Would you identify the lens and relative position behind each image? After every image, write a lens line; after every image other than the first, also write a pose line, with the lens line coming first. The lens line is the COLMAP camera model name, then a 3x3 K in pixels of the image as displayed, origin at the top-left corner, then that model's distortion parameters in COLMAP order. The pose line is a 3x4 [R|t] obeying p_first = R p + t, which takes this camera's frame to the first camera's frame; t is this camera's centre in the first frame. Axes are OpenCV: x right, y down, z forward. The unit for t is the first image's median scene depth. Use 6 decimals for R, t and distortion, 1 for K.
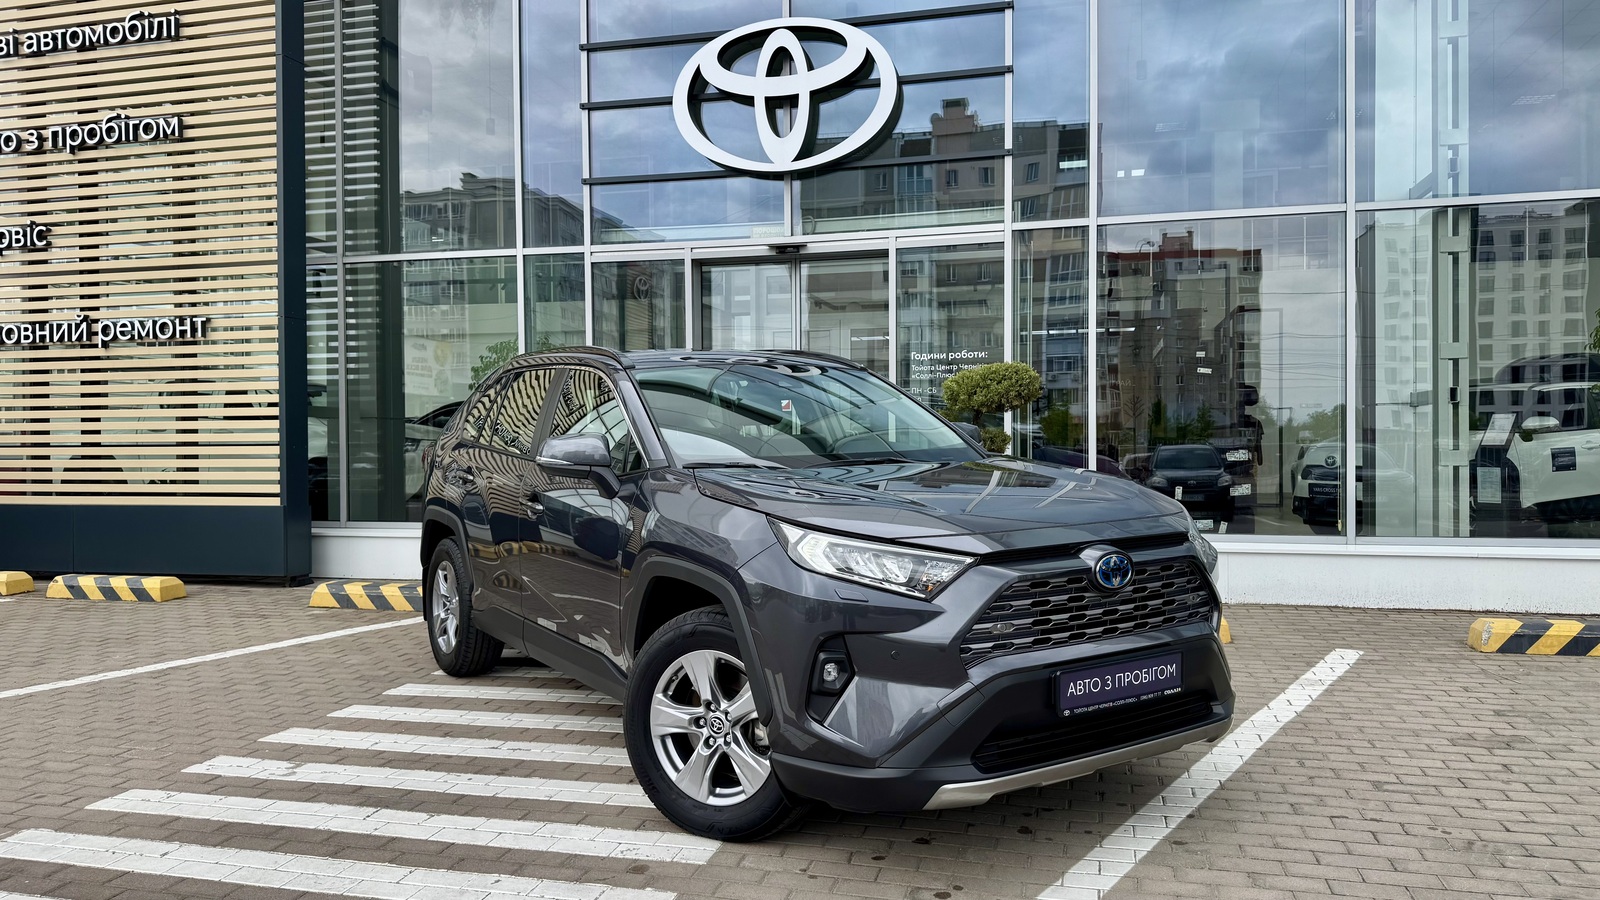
lens RADIAL K [[1141.1, 0, 800.1], [0, 1141.1, 447.9], [0, 0, 1]] dist [0.014161, -0.014435]
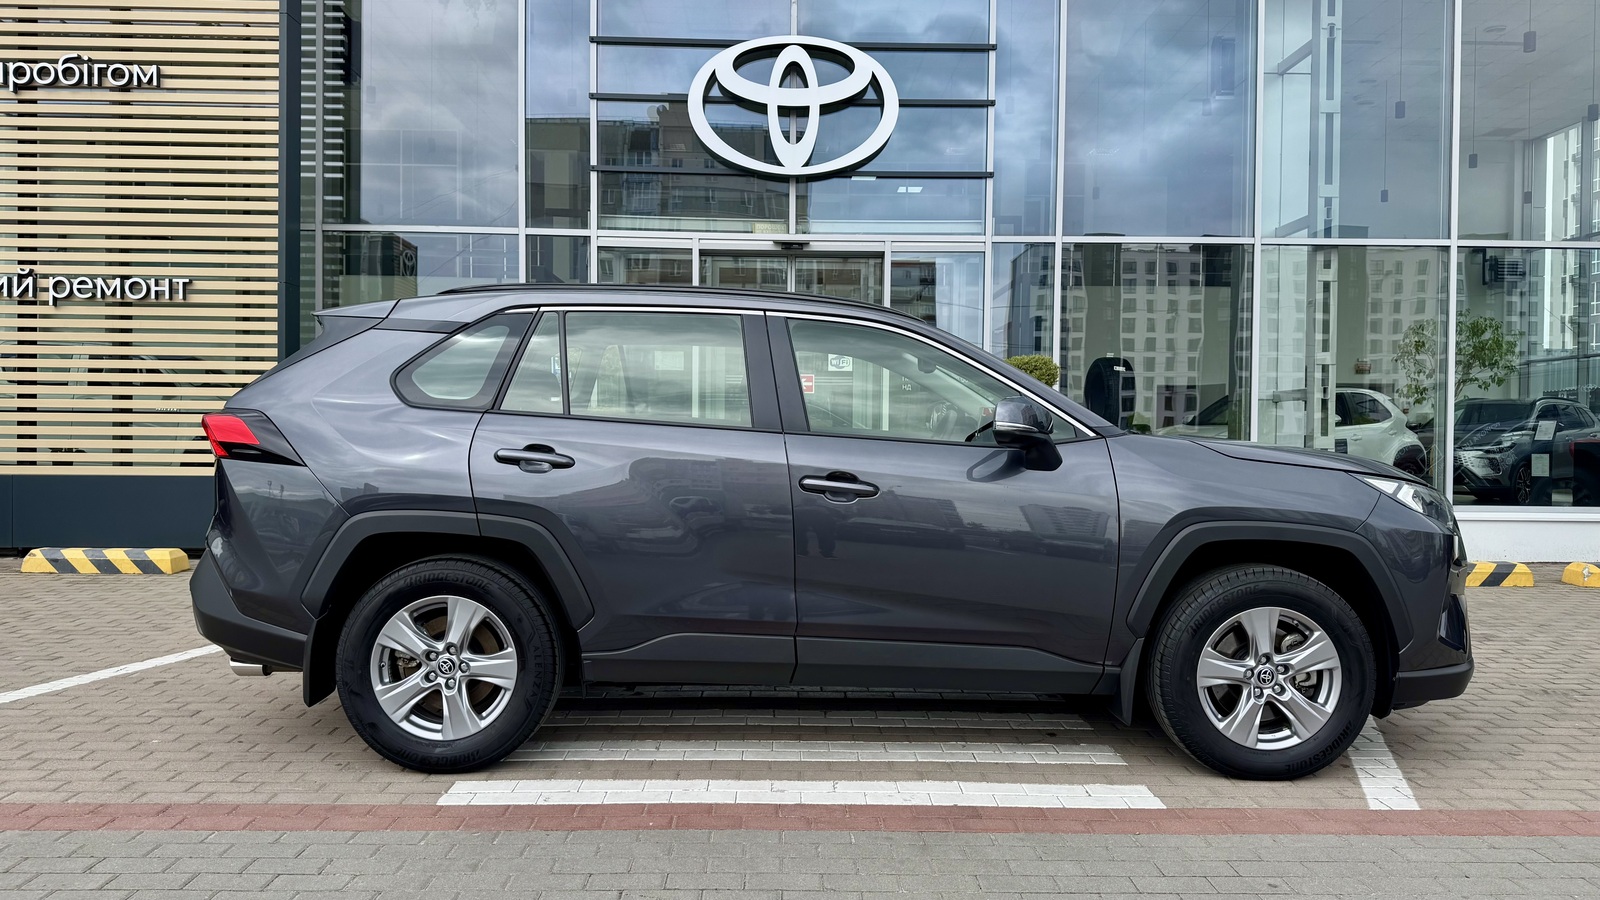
lens RADIAL K [[1140.4, 0, 800.0], [0, 1140.4, 450.0], [0, 0, 1]] dist [0.018403, -0.019766]
pose [[0.962396, 0.013107, 0.271335, -0.306802], [-0.014904, 0.999879, 0.004562, 0.018168], [-0.271243, -0.008434, 0.962474, -0.064136]]
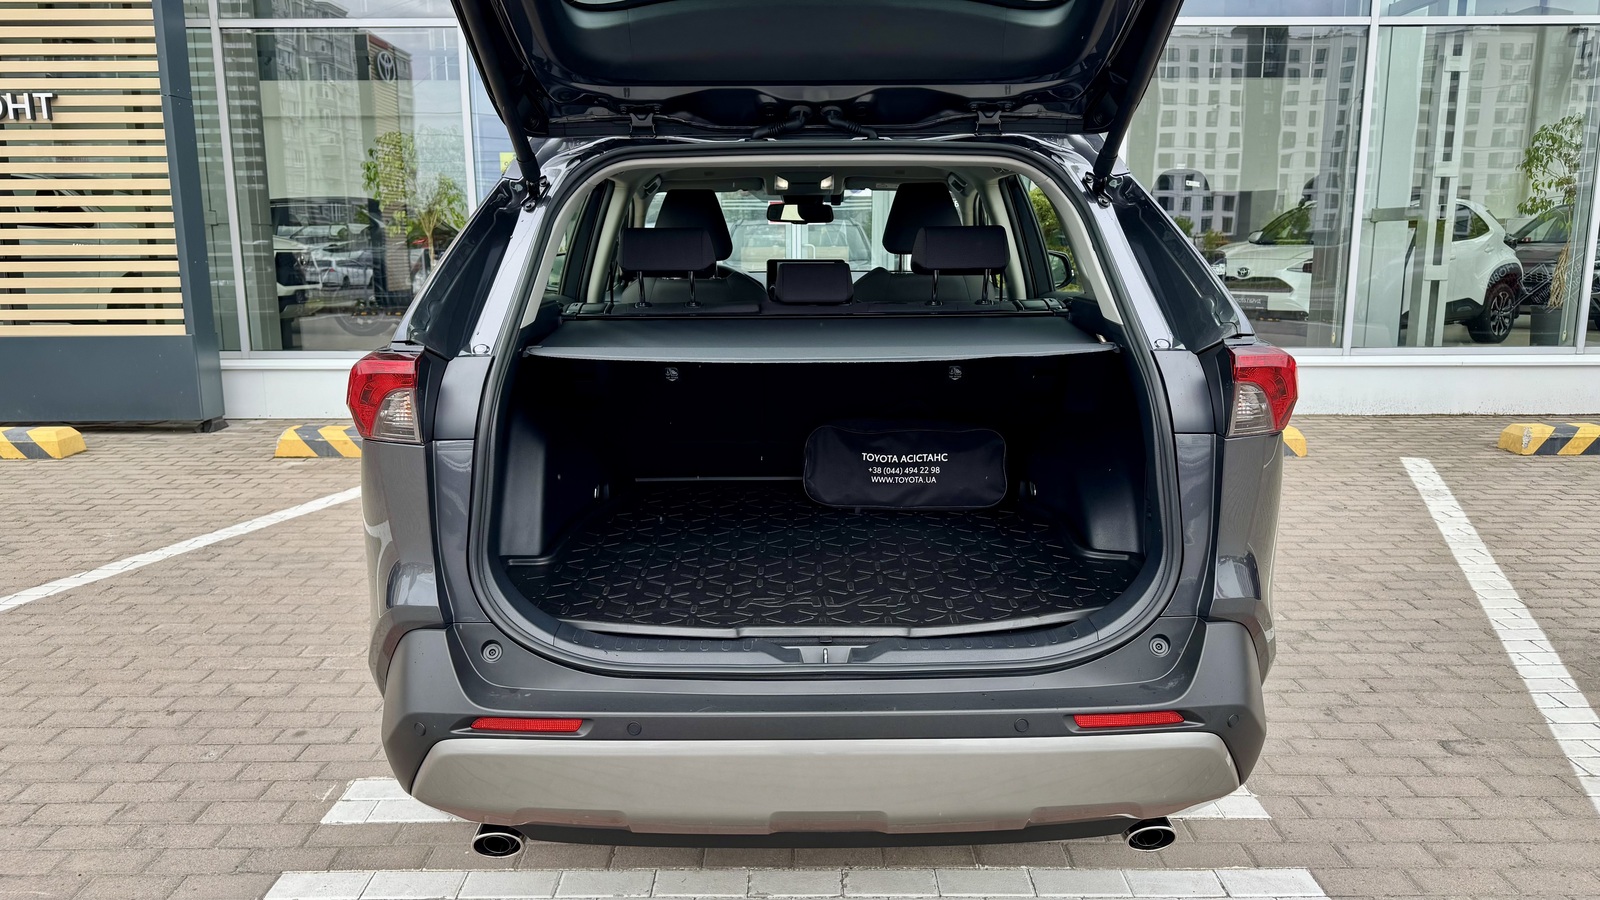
lens RADIAL K [[1142.8, 0, 800.7], [0, 1142.8, 452.0], [0, 0, 1]] dist [0.015715, -0.018478]
pose [[0.966615, -0.043487, 0.252515, -0.252821], [-0.001026, 0.984828, 0.173530, -0.010385], [-0.256230, -0.167996, 0.951905, 0.095661]]
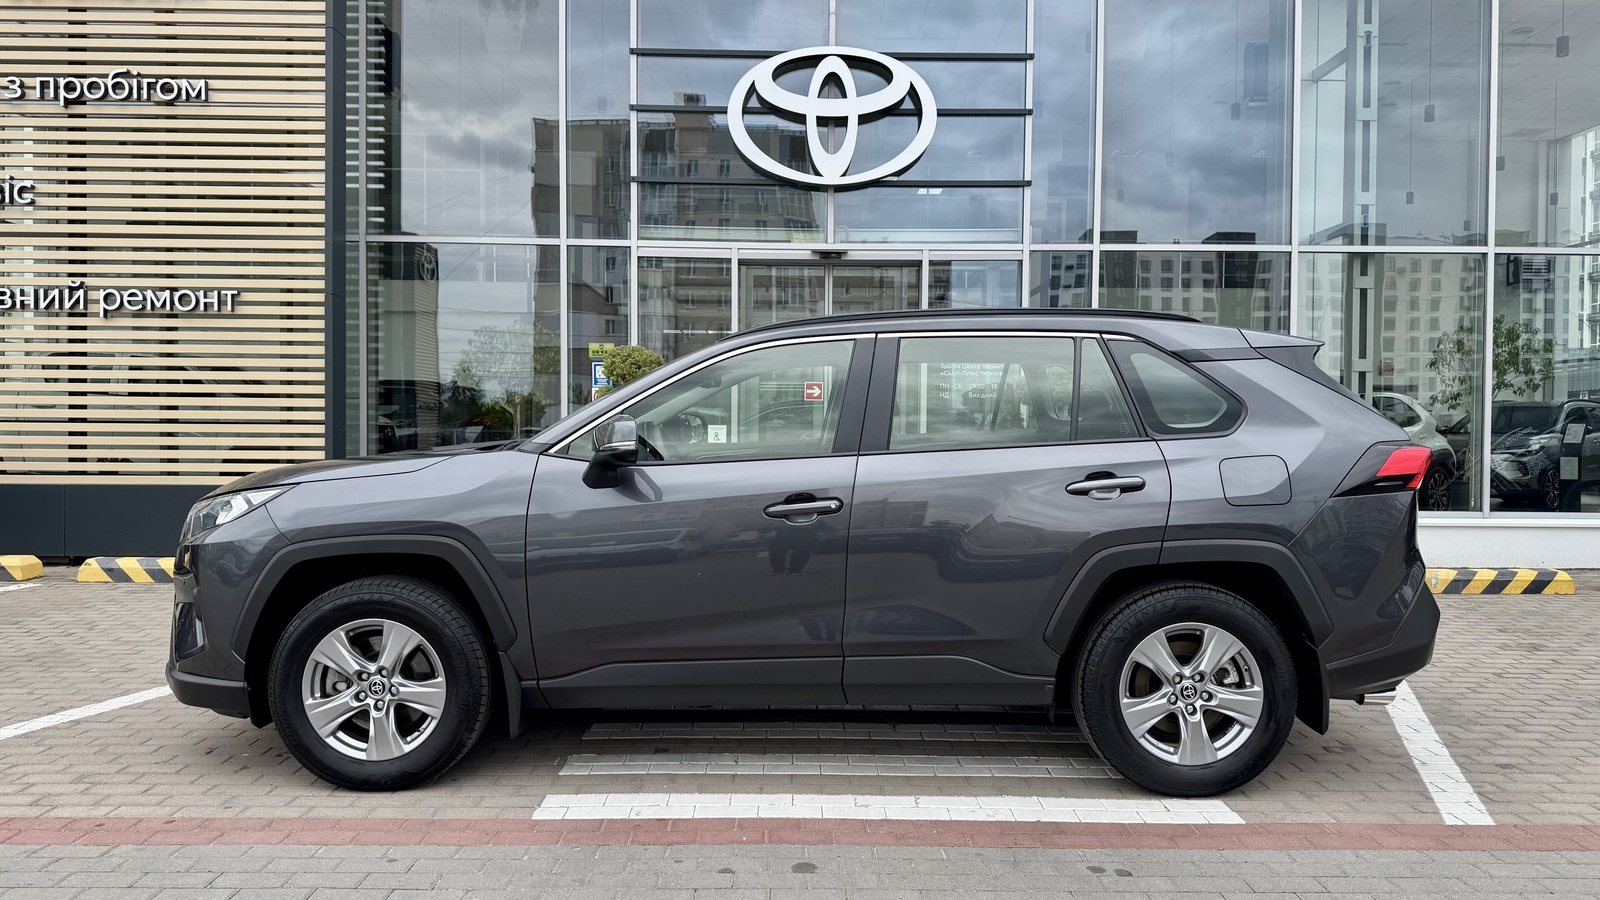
lens RADIAL K [[1142.8, 0, 800.7], [0, 1142.8, 452.0], [0, 0, 1]] dist [0.015715, -0.018478]
pose [[0.964527, 0.010642, 0.263771, -0.337172], [-0.013058, 0.999887, 0.007406, 0.009600], [-0.263663, -0.010588, 0.964557, -0.065696]]
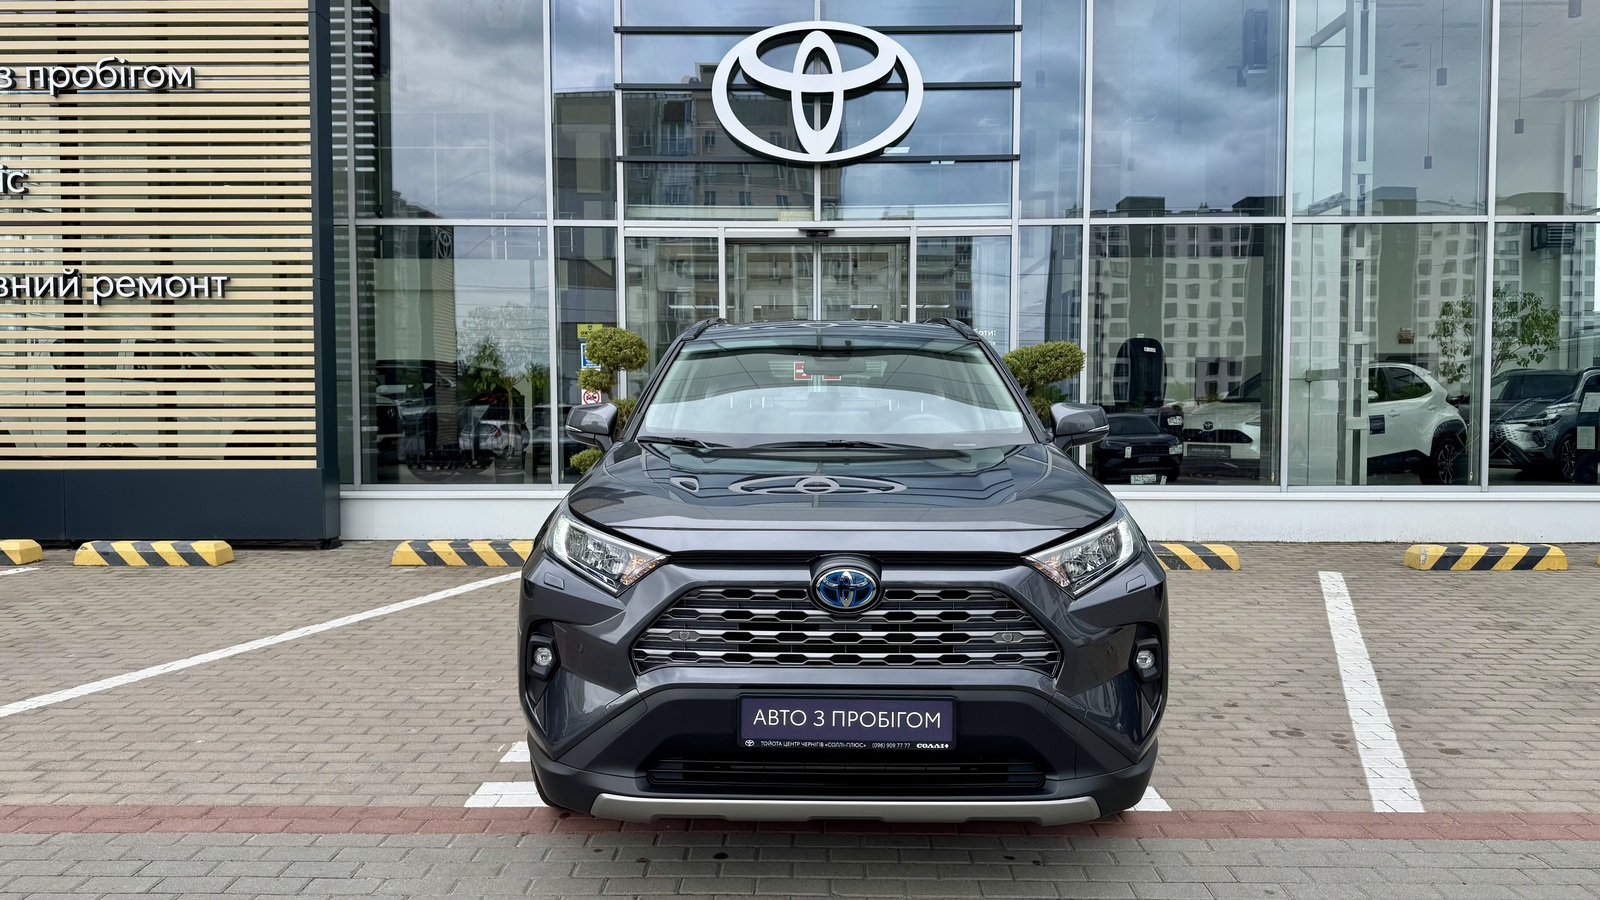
lens RADIAL K [[1142.8, 0, 800.7], [0, 1142.8, 452.0], [0, 0, 1]] dist [0.015715, -0.018478]
pose [[0.971001, -0.003597, 0.239048, -0.298696], [-0.004388, 0.999450, 0.032864, 0.001528], [-0.239034, -0.032960, 0.970452, -0.076746]]
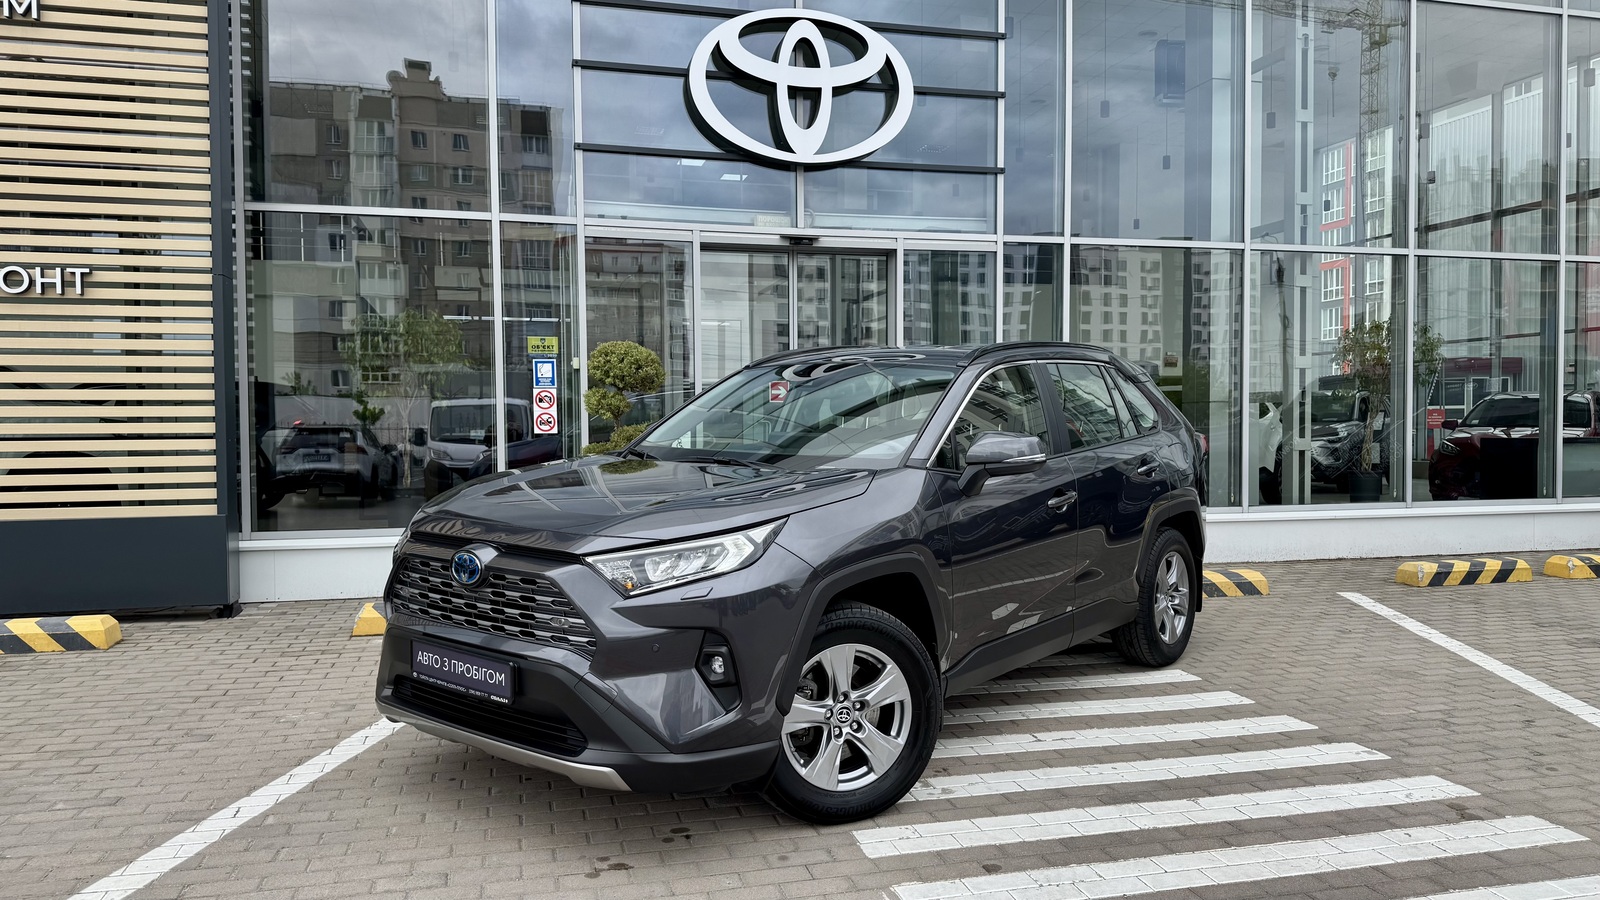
lens RADIAL K [[1140.4, 0, 800.0], [0, 1140.4, 450.0], [0, 0, 1]] dist [0.018403, -0.019766]
pose [[0.873005, -0.009753, 0.487614, -0.515317], [0.002444, 0.999875, 0.015624, -0.005825], [-0.487706, -0.012448, 0.872919, 0.124194]]
